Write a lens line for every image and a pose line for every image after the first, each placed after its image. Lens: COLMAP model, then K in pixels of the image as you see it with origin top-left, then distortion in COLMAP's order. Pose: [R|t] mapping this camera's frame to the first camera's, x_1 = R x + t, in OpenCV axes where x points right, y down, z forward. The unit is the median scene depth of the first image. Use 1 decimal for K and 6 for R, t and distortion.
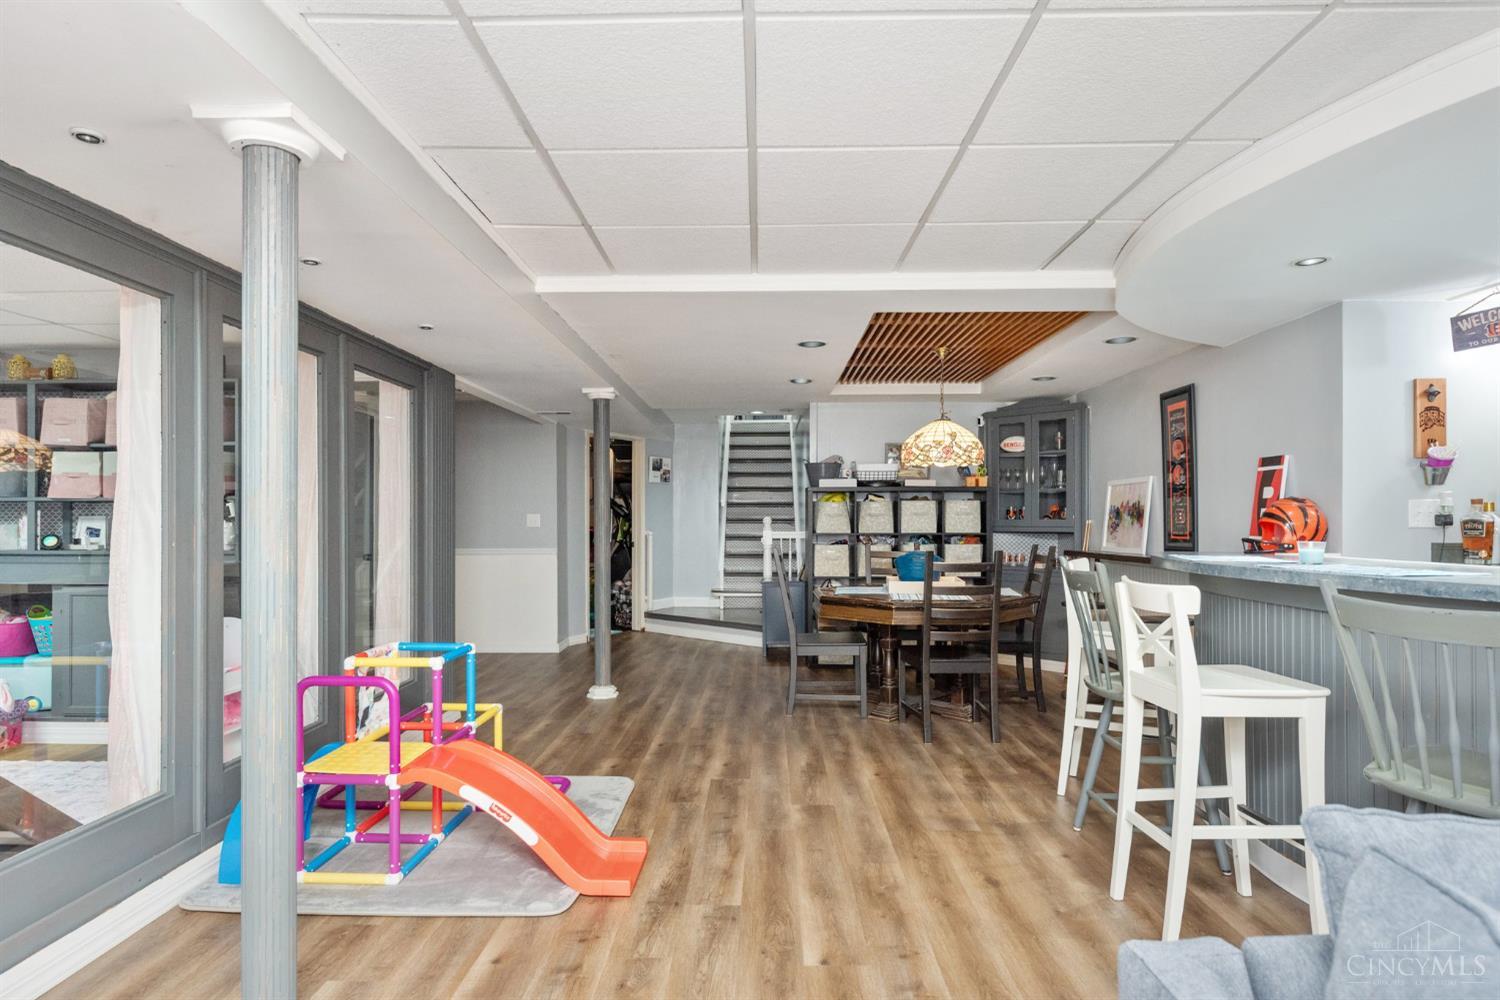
lens RADIAL K [[787.2, 0, 738.2], [0, 787.2, 505.5], [0, 0, 1]] dist [-0.000869, -0.000170]
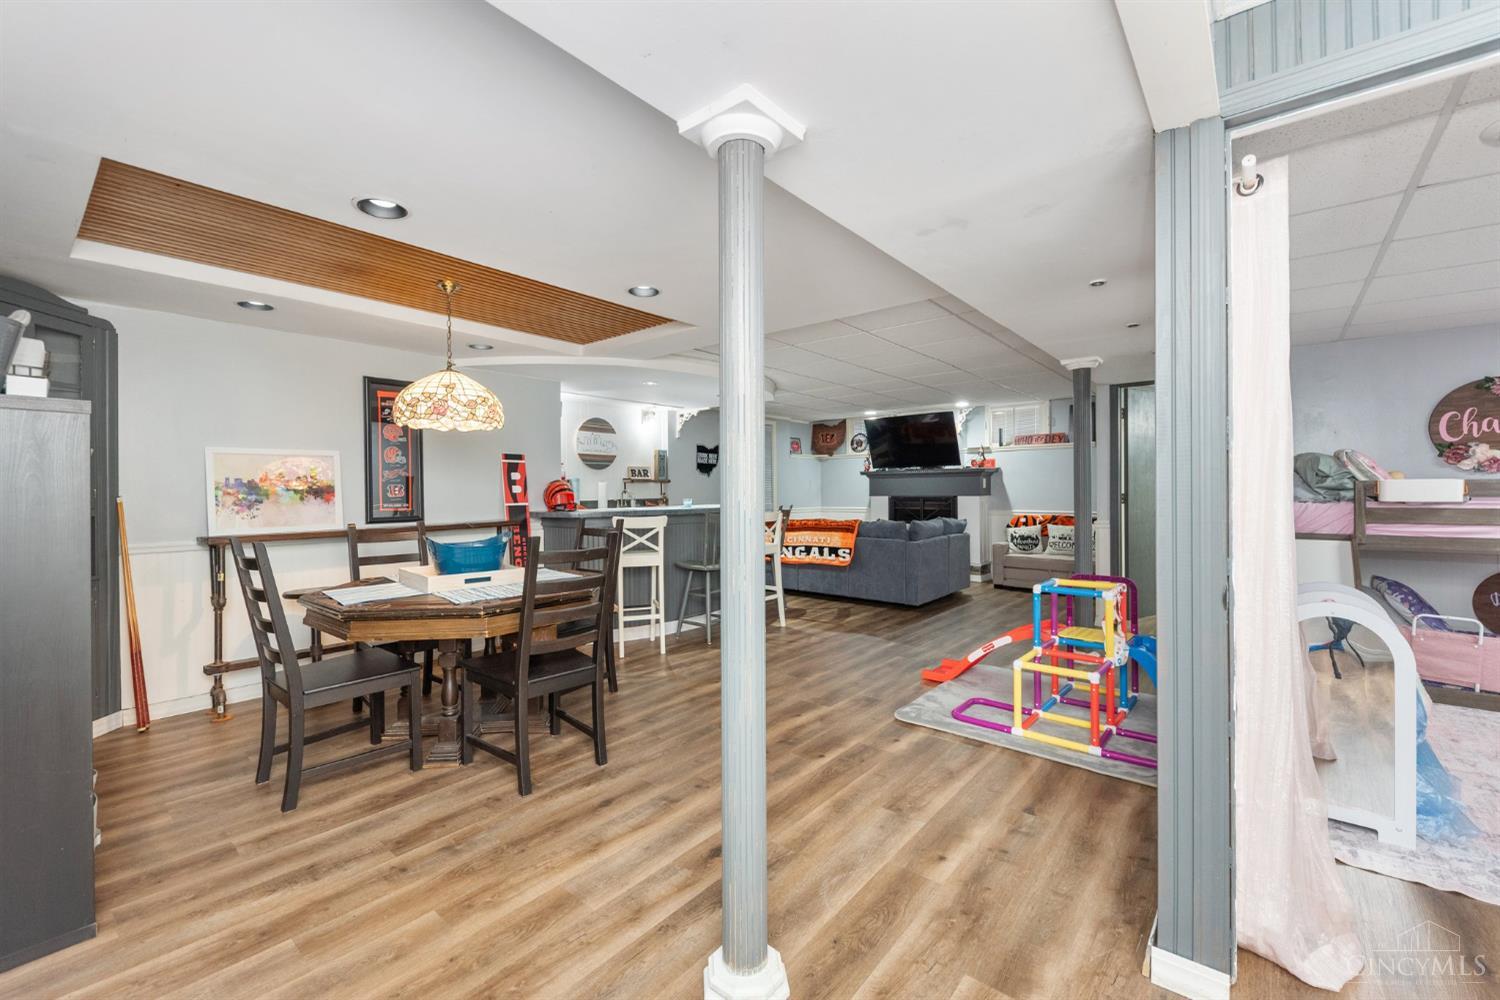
lens RADIAL K [[626.0, 0, 748.5], [0, 626.0, 493.4], [0, 0, 1]] dist [-0.001656, -0.000920]
pose [[-0.793427, 0.008302, 0.608609, -0.469489], [-0.000442, 0.999899, -0.014215, 0.035528], [-0.608665, -0.011547, -0.793343, 1.664393]]
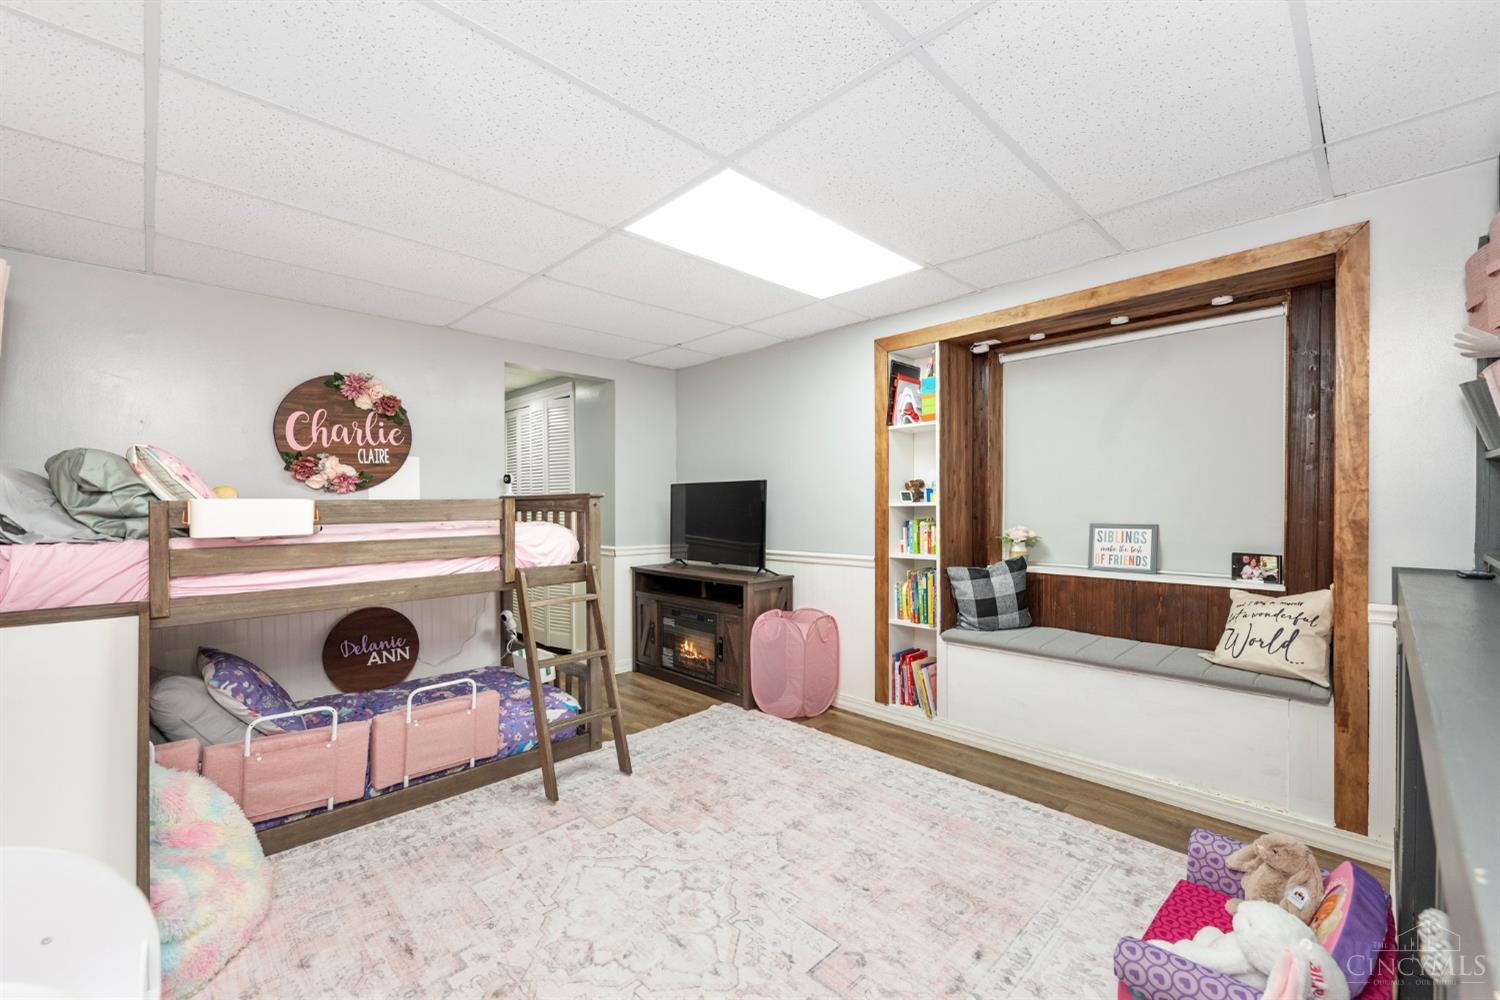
lens RADIAL K [[626.0, 0, 755.7], [0, 626.0, 504.2], [0, 0, 1]] dist [-0.001656, -0.000920]
pose [[-0.683980, 0.005767, -0.729478, -0.583236], [0.020914, 0.999713, -0.011705, 0.022644], [0.729201, -0.023262, -0.683905, 1.093230]]
